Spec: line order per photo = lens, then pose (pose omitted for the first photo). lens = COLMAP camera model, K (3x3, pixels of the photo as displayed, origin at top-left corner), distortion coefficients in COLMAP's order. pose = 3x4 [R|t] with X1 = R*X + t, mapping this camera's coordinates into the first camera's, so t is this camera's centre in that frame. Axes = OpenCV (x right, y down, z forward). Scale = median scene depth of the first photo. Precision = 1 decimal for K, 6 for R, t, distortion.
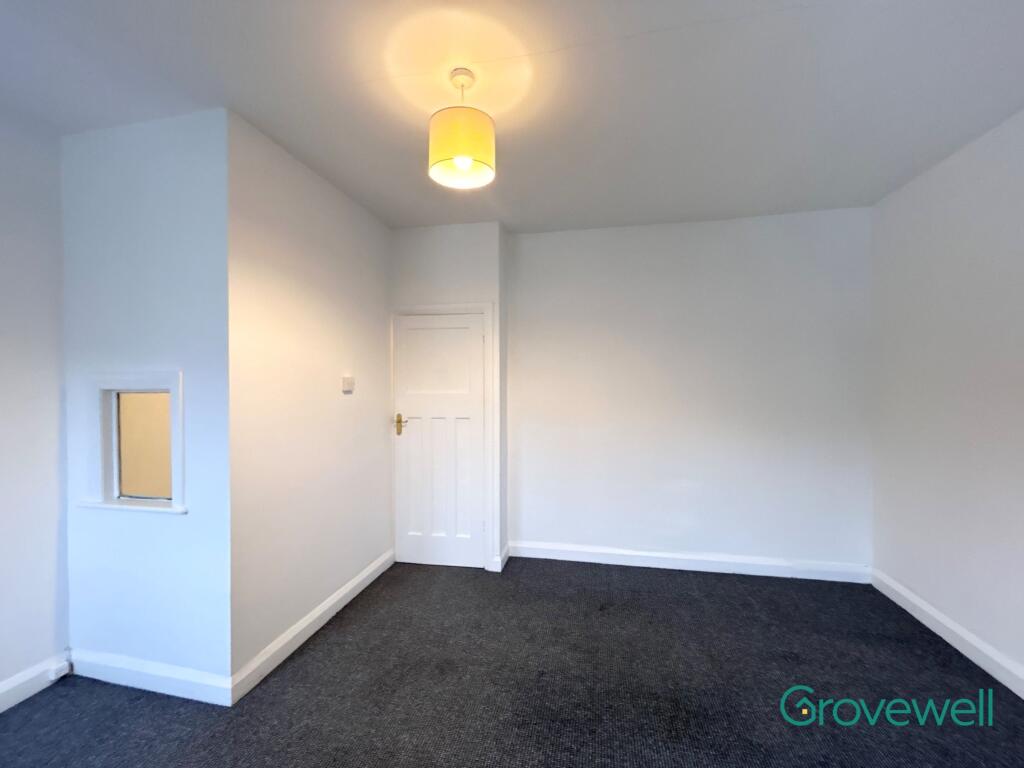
lens RADIAL K [[417.3, 0, 511.5], [0, 417.3, 381.6], [0, 0, 1]] dist [-0.008164, 0.000102]
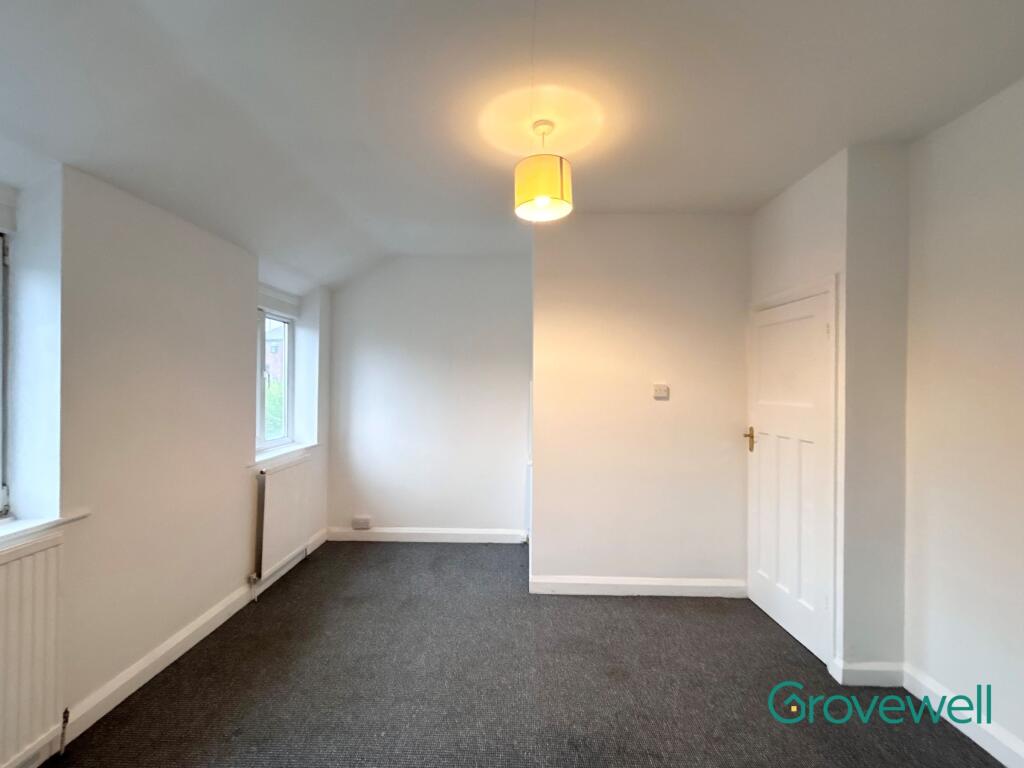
lens RADIAL K [[433.4, 0, 512.3], [0, 433.4, 385.7], [0, 0, 1]] dist [-0.001666, -0.000024]
pose [[0.185120, 0.008256, -0.982681, 0.535202], [-0.013582, 0.999891, 0.005842, -0.006676], [0.982622, 0.012265, 0.185212, 0.362265]]
